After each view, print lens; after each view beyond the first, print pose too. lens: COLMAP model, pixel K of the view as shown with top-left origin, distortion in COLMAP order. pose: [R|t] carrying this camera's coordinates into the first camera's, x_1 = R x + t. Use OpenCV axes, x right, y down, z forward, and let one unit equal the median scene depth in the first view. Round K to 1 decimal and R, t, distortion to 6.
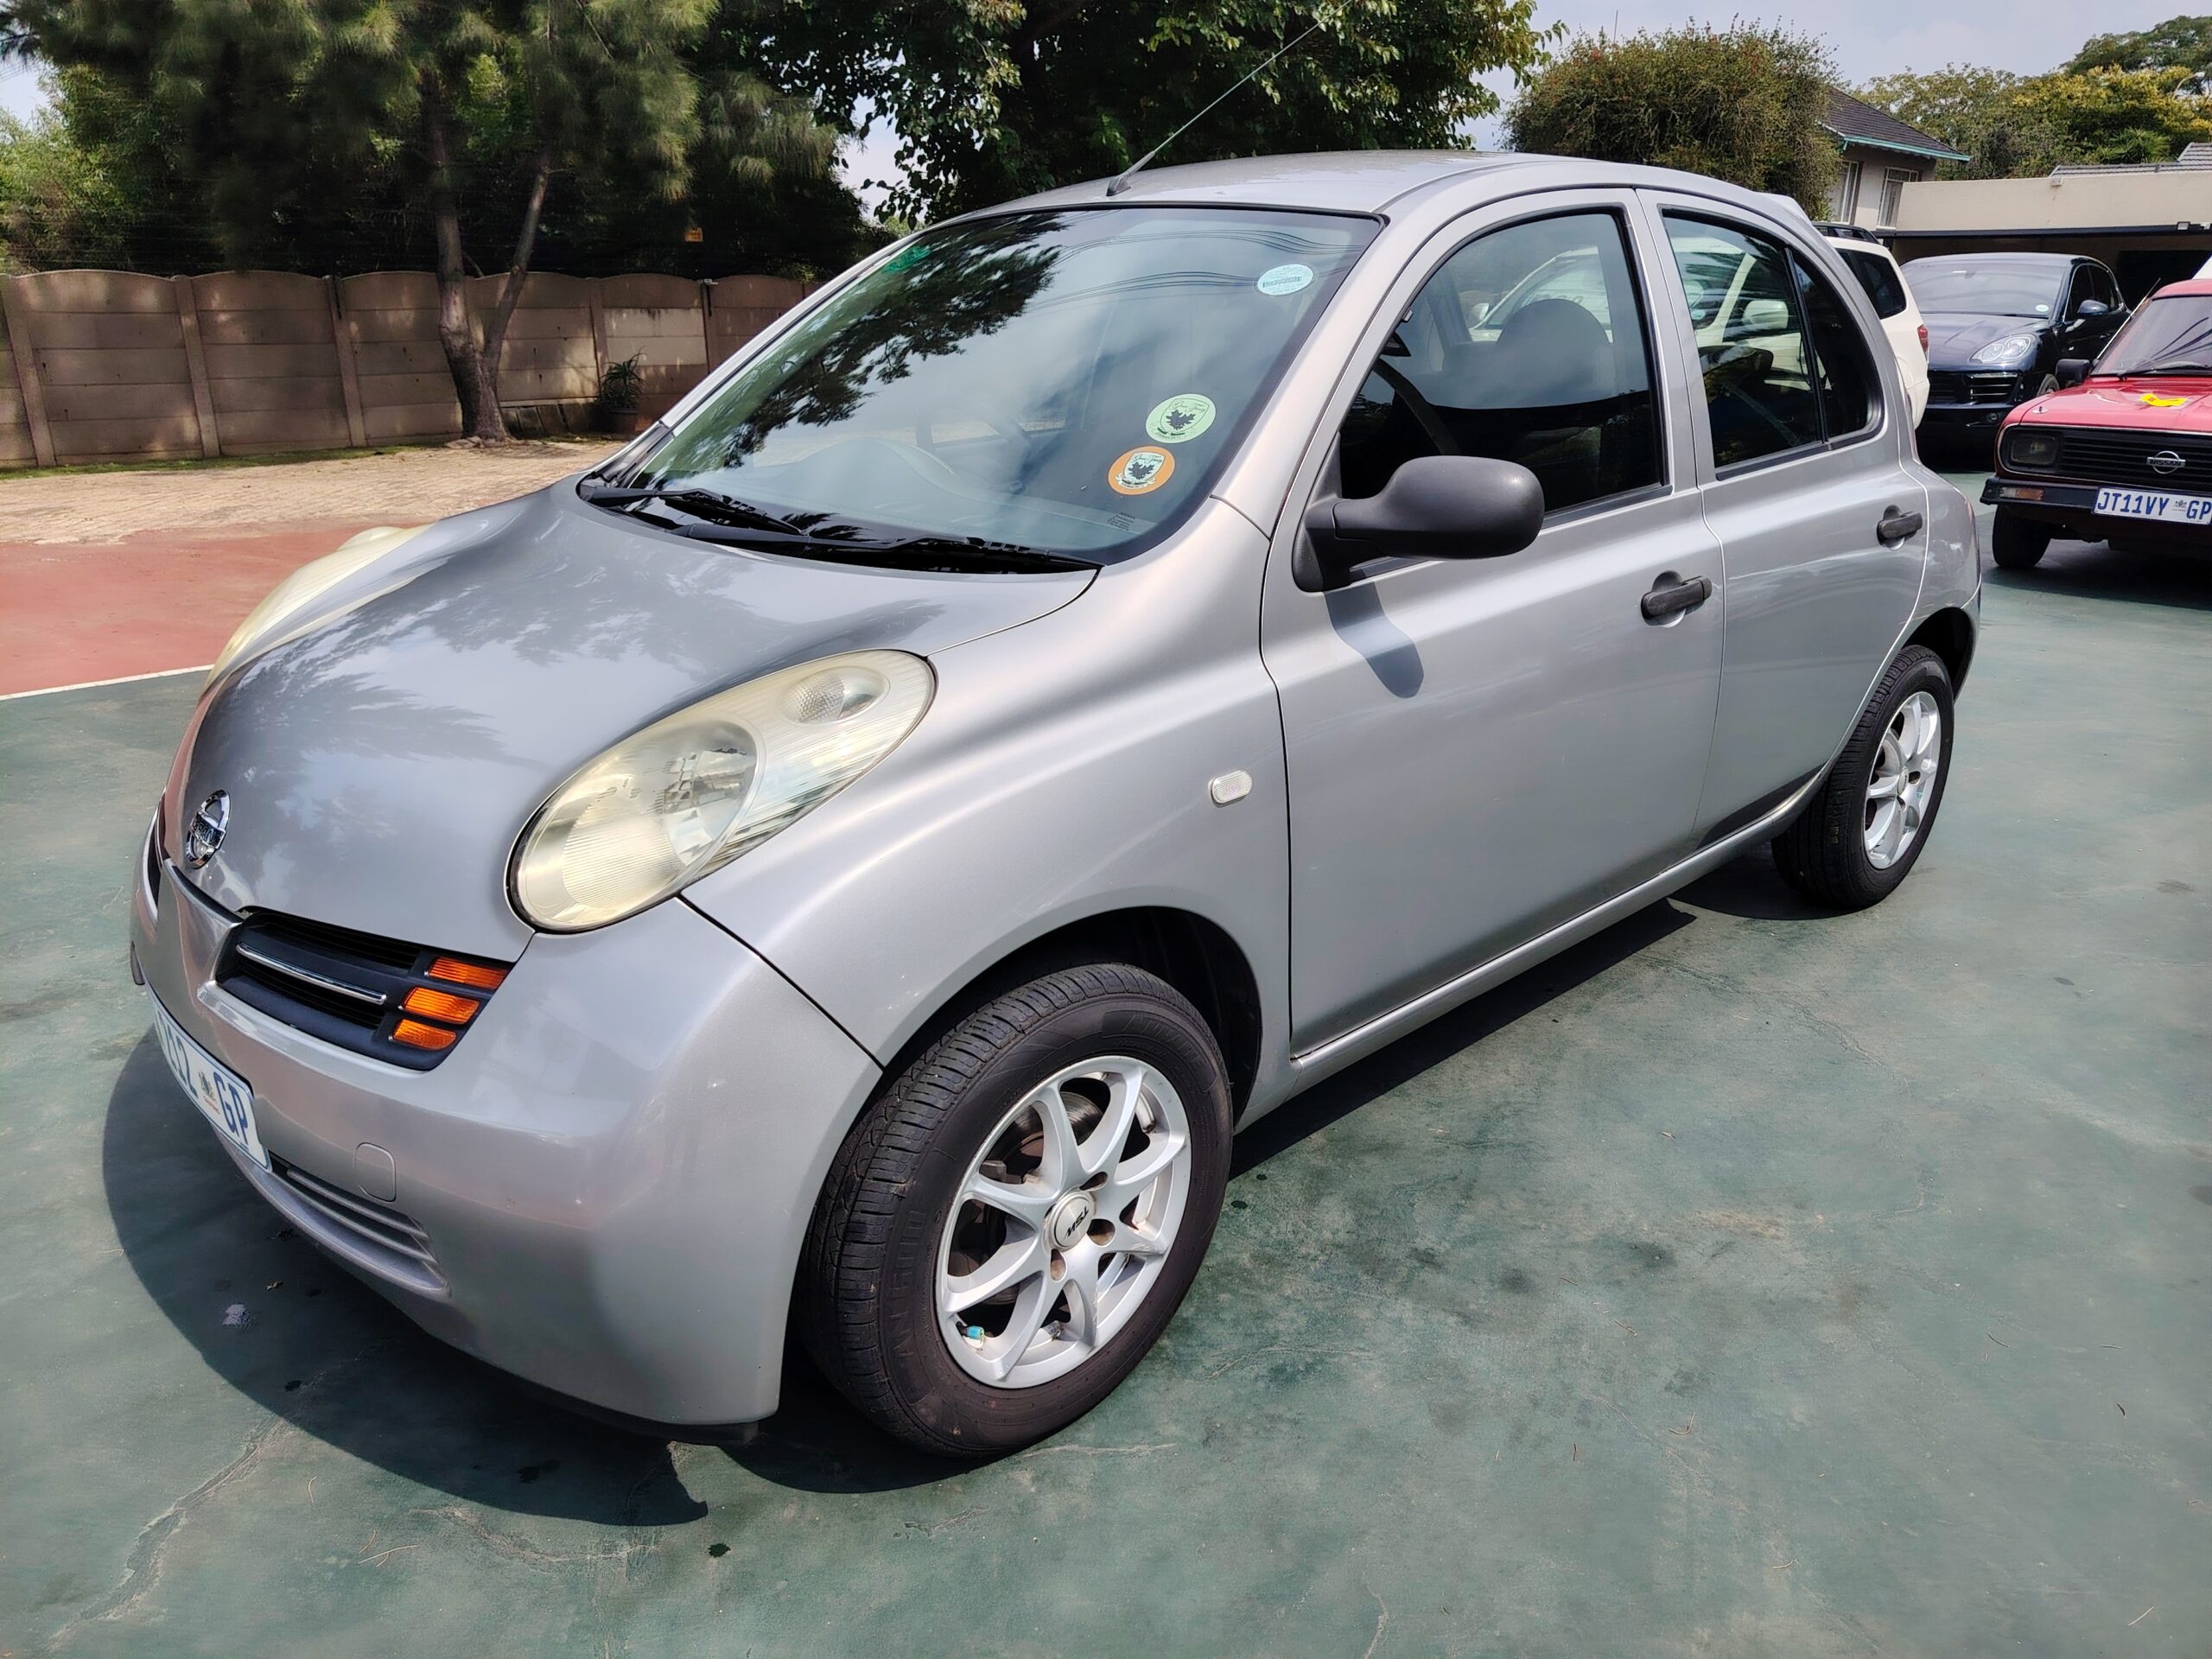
lens RADIAL K [[1554.0, 0, 1114.4], [0, 1554.0, 820.5], [0, 0, 1]] dist [-0.001376, -0.006610]
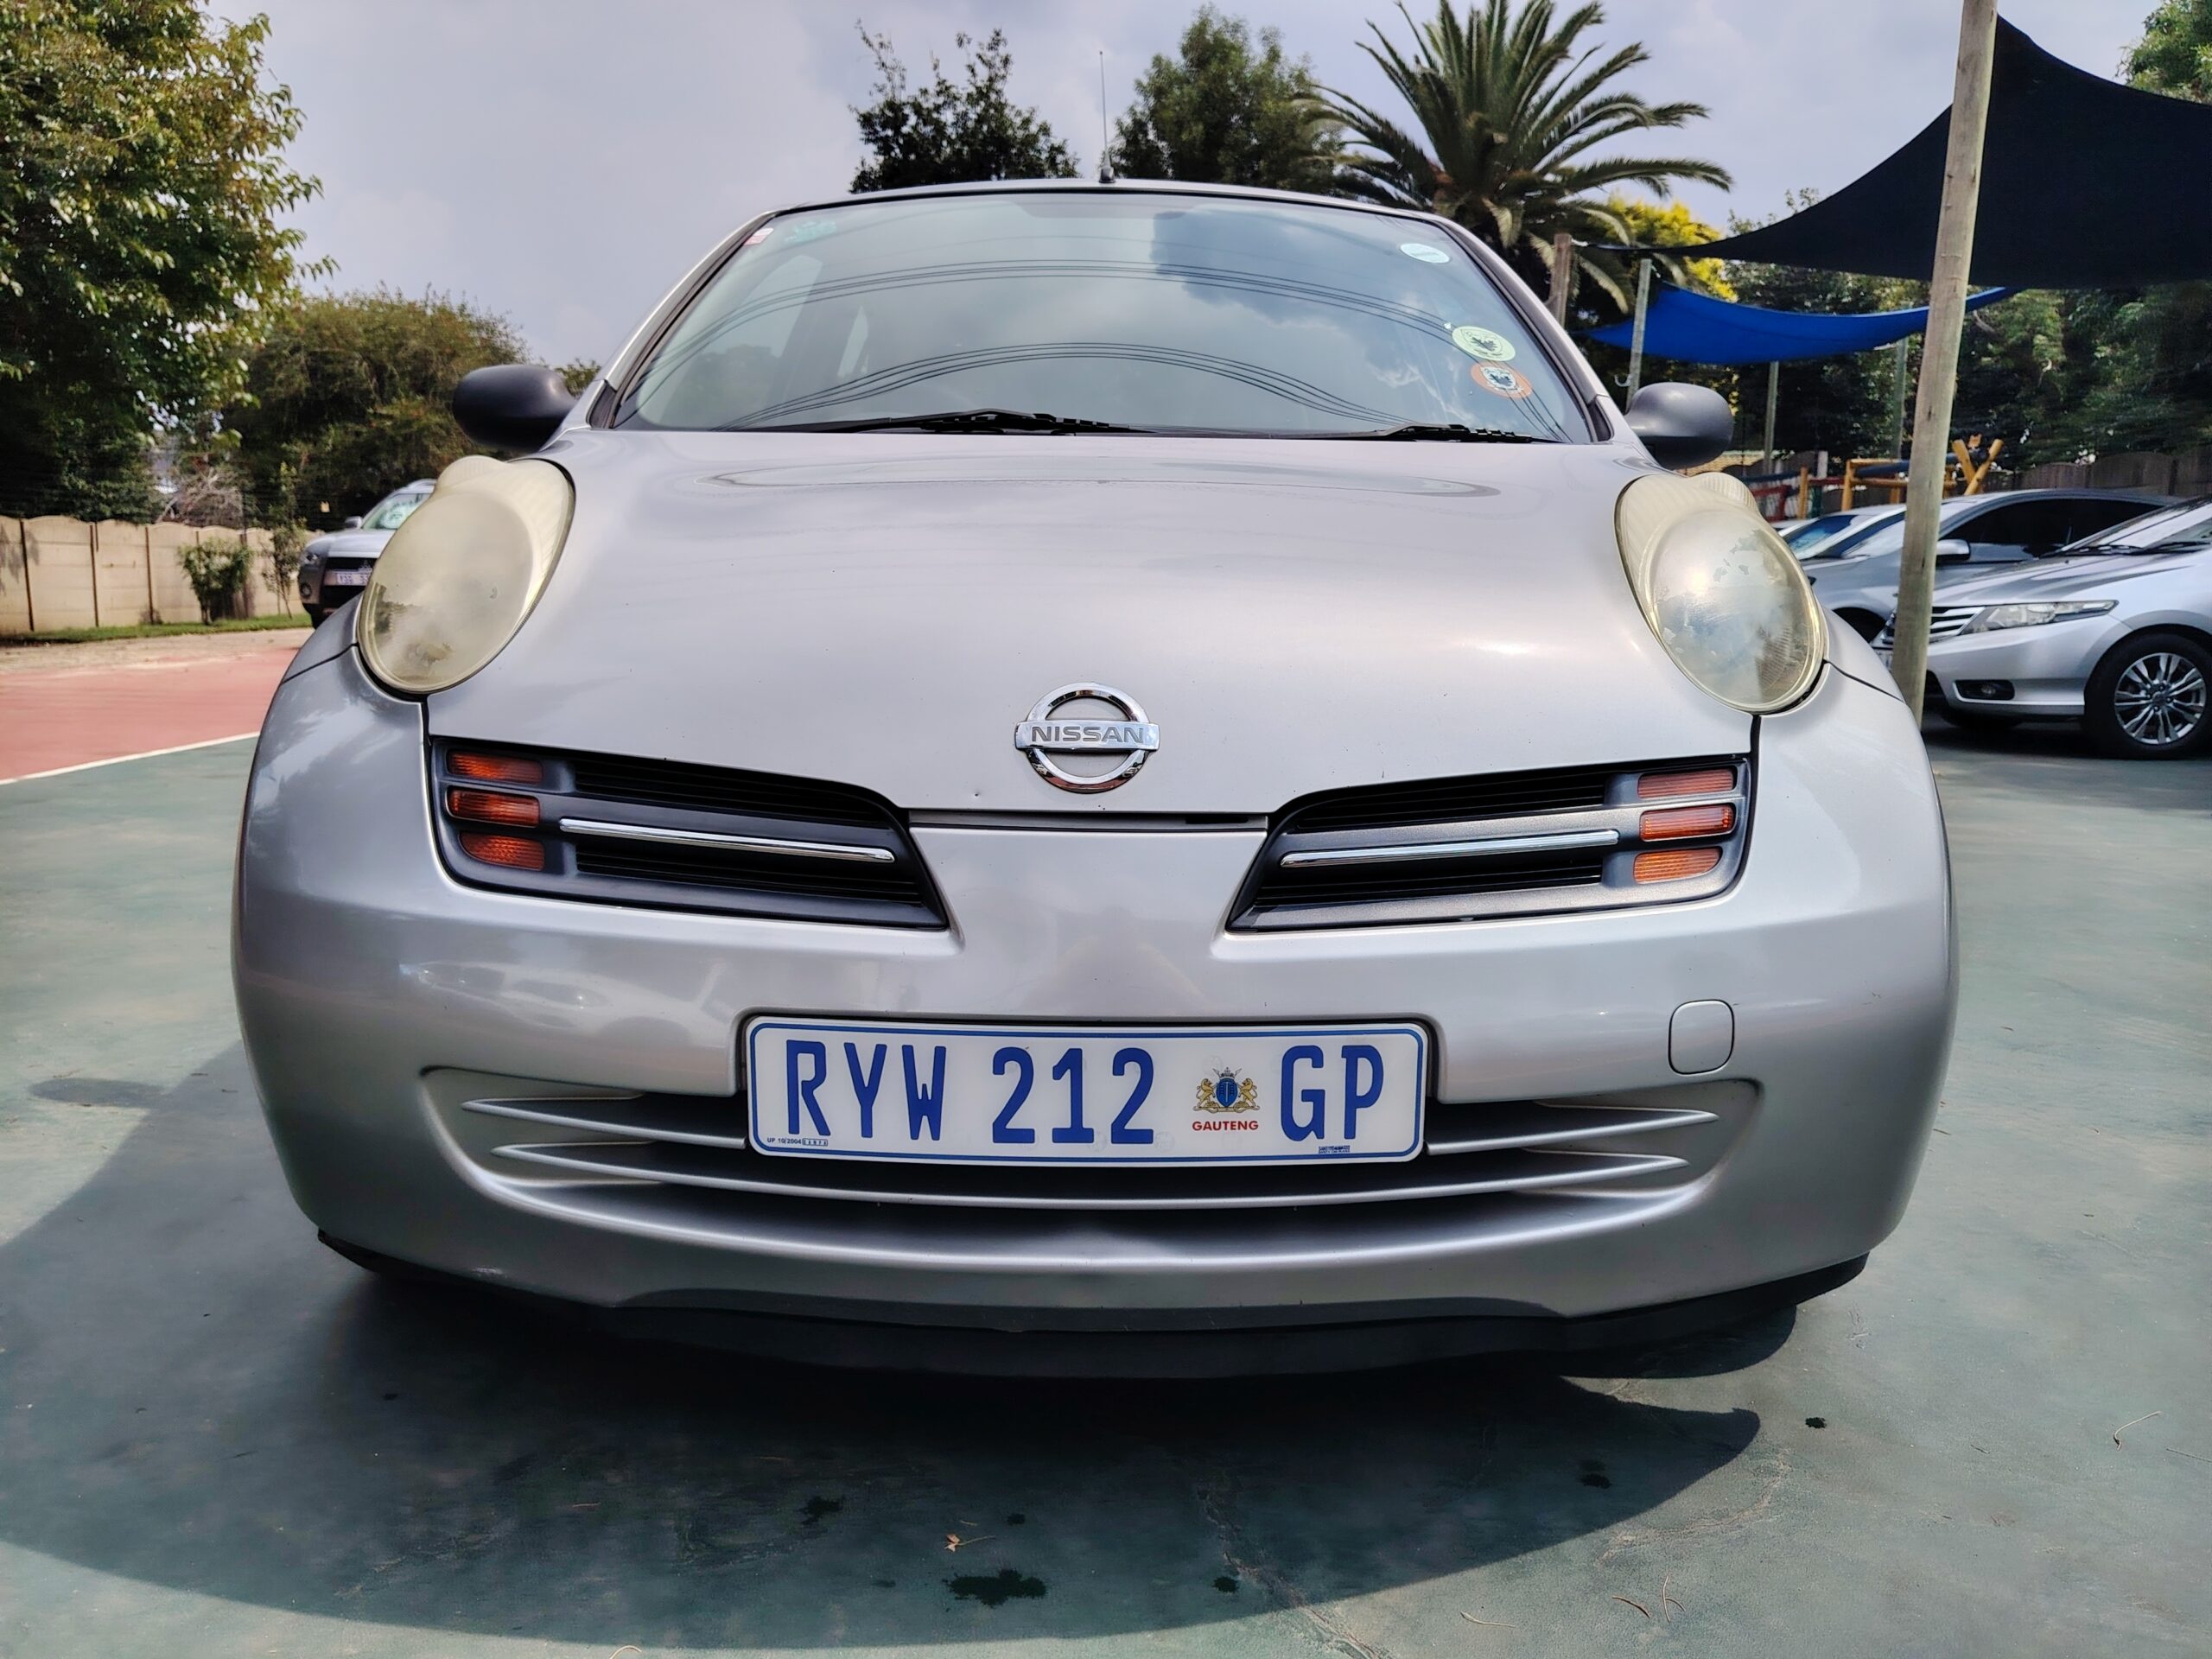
lens RADIAL K [[1554.0, 0, 1110.6], [0, 1554.0, 846.8], [0, 0, 1]] dist [-0.001376, -0.006610]
pose [[0.686885, -0.123962, 0.716116, -0.108606], [0.230032, 0.971770, -0.052426, 0.008481], [-0.689402, 0.200740, 0.696009, 0.054525]]
